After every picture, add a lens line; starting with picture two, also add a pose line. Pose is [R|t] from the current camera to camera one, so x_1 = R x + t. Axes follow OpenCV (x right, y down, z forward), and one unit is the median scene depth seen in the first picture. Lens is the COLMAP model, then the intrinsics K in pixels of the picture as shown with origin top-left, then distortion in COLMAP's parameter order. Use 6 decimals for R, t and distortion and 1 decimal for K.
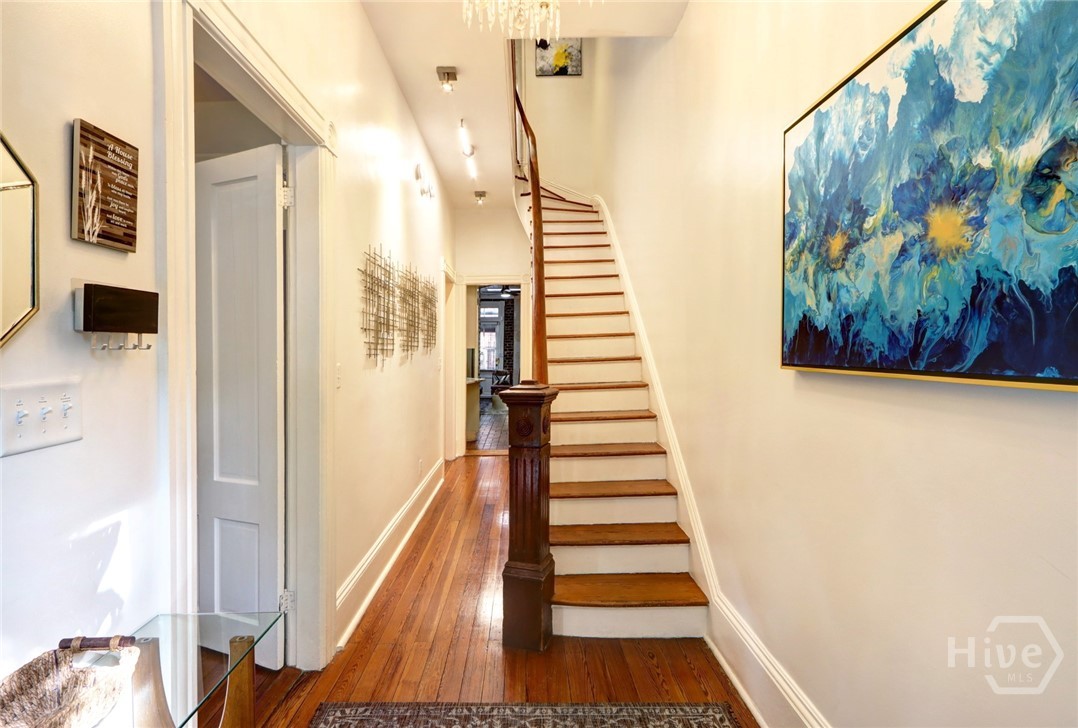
lens RADIAL K [[509.1, 0, 495.6], [0, 509.1, 352.8], [0, 0, 1]] dist [-0.003851, 0.002624]
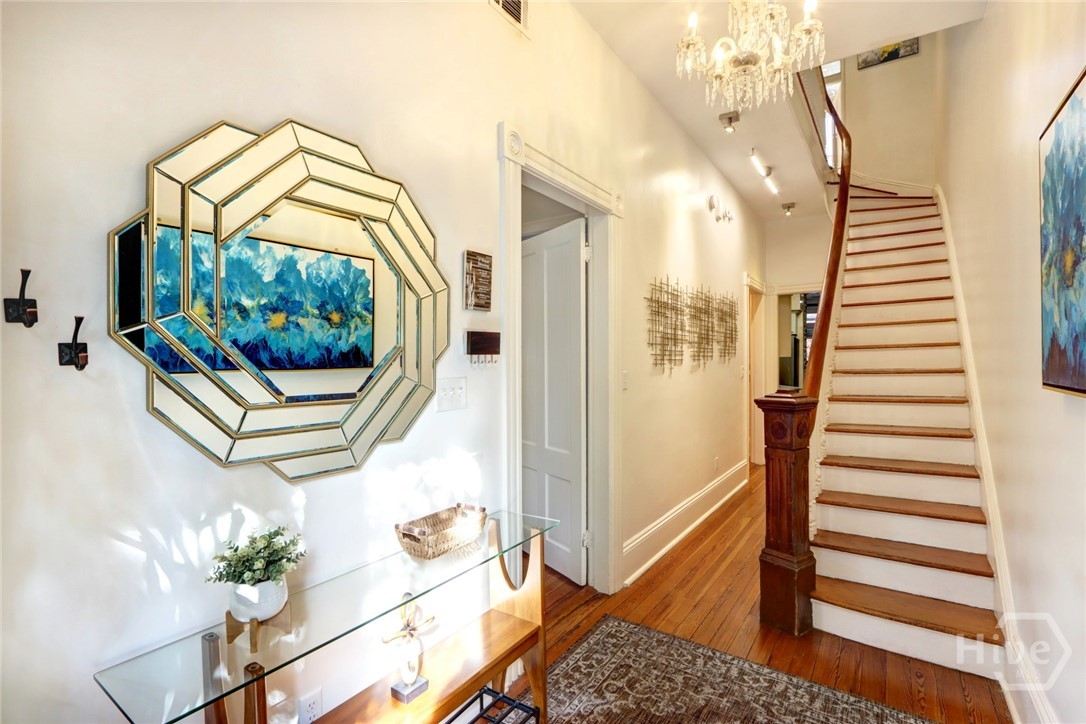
lens RADIAL K [[512.9, 0, 545.4], [0, 512.9, 359.0], [0, 0, 1]] dist [-0.003851, 0.002624]
pose [[0.833233, 0.010328, -0.552826, 0.244493], [-0.007355, 0.999944, 0.007595, -0.017712], [0.552873, -0.002262, 0.833262, -0.224165]]
